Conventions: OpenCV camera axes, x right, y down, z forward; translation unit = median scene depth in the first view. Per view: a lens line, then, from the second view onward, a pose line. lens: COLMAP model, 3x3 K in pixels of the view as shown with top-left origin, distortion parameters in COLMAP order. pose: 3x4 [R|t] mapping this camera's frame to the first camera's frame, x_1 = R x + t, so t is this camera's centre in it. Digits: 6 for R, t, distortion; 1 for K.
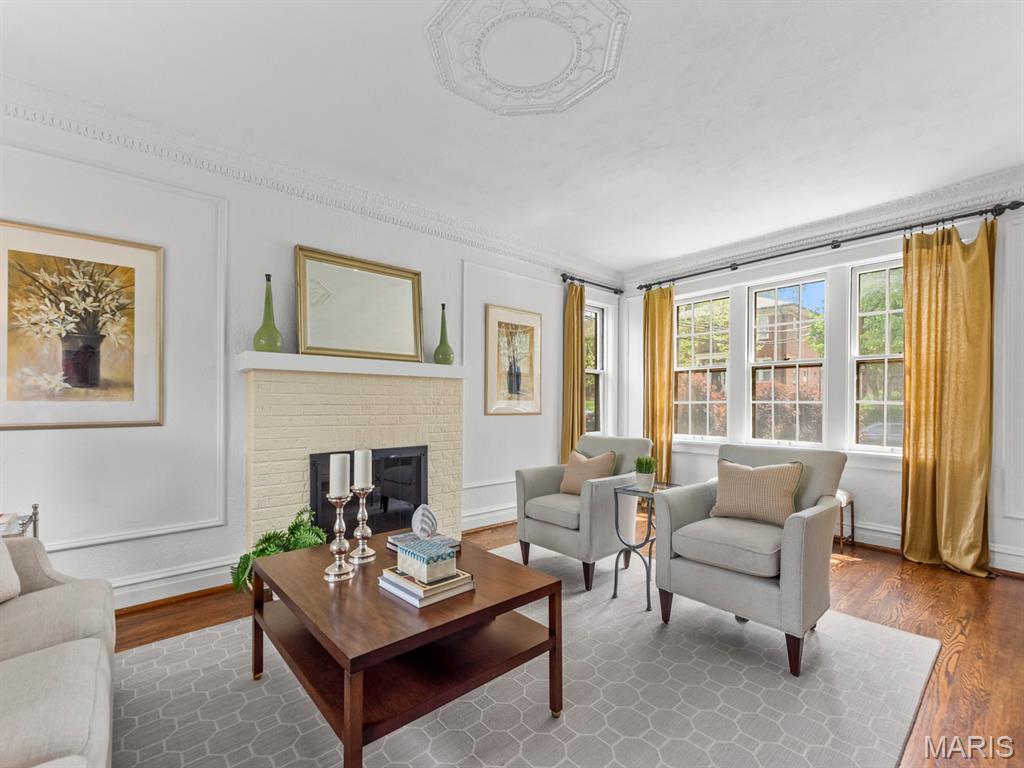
lens RADIAL K [[452.7, 0, 508.9], [0, 452.7, 404.0], [0, 0, 1]] dist [0.007526, -0.001277]
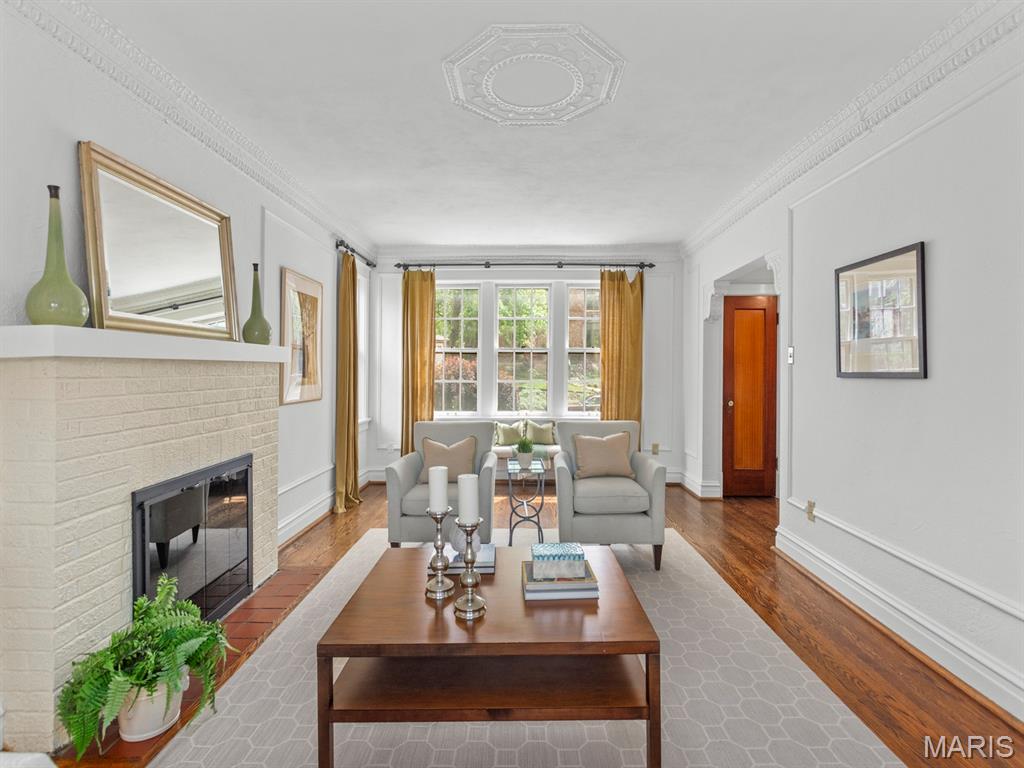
lens RADIAL K [[487.5, 0, 514.4], [0, 487.5, 375.8], [0, 0, 1]] dist [0.000262, 0.000475]
pose [[0.665833, -0.014520, 0.745959, -0.467863], [0.002549, 0.999849, 0.017187, -0.046814], [-0.746096, -0.009542, 0.665770, 0.136026]]
